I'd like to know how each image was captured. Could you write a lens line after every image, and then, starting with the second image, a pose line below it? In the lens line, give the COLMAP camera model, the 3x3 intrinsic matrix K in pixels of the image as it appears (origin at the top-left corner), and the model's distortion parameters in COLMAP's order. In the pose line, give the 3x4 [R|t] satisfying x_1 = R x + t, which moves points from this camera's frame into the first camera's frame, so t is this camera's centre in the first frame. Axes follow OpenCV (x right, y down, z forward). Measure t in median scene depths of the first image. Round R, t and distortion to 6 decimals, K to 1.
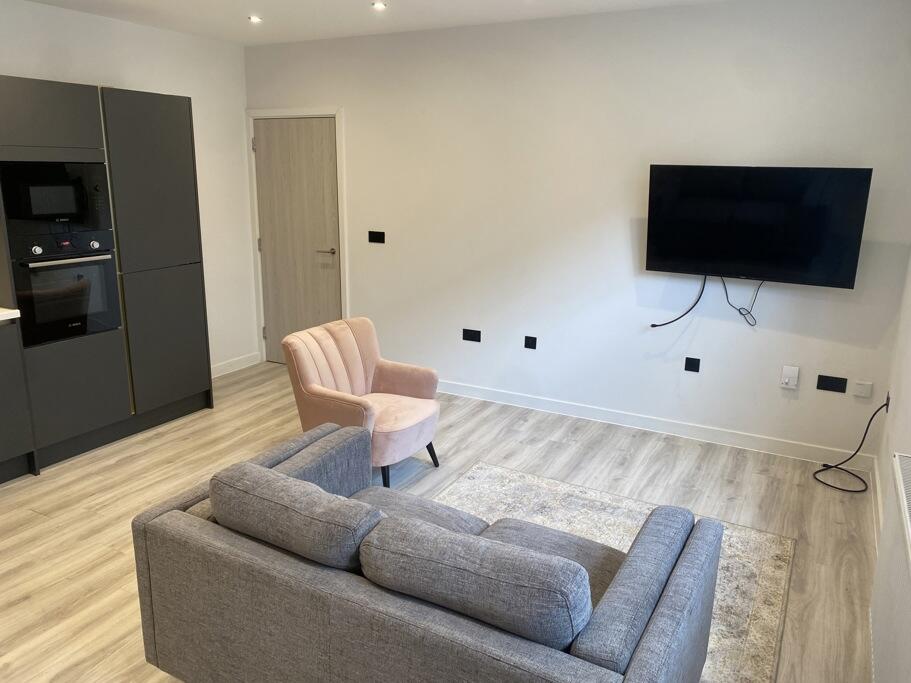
lens RADIAL K [[690.2, 0, 454.5], [0, 690.2, 337.4], [0, 0, 1]] dist [0.006597, 0.001844]
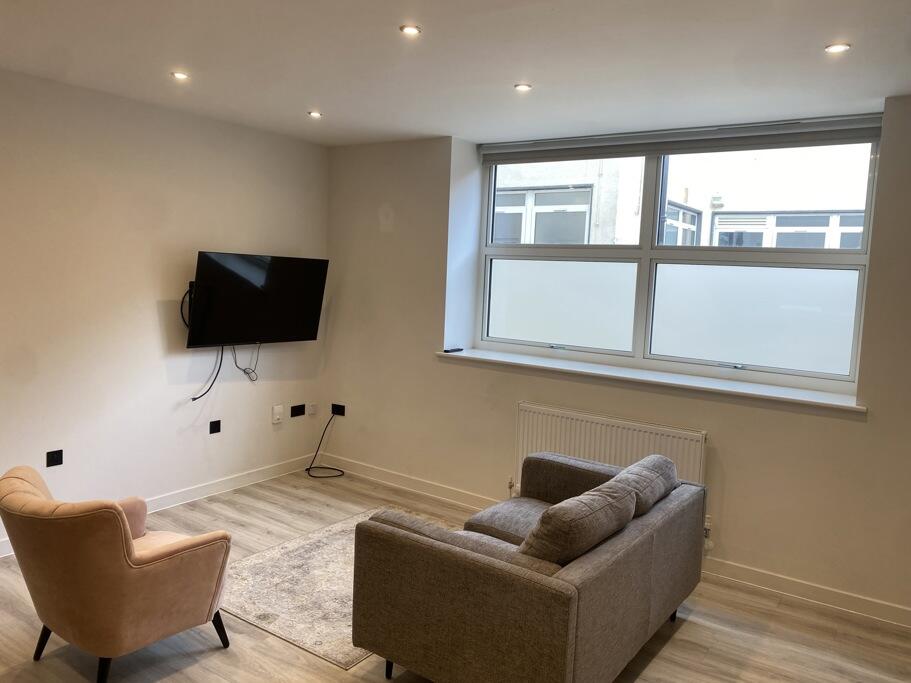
lens RADIAL K [[690.2, 0, 455.9], [0, 690.2, 342.9], [0, 0, 1]] dist [0.006597, 0.001844]
pose [[0.084523, -0.107466, 0.990609, -0.770865], [0.198224, 0.976110, 0.088979, -0.124390], [-0.976506, 0.188841, 0.103806, 0.517525]]
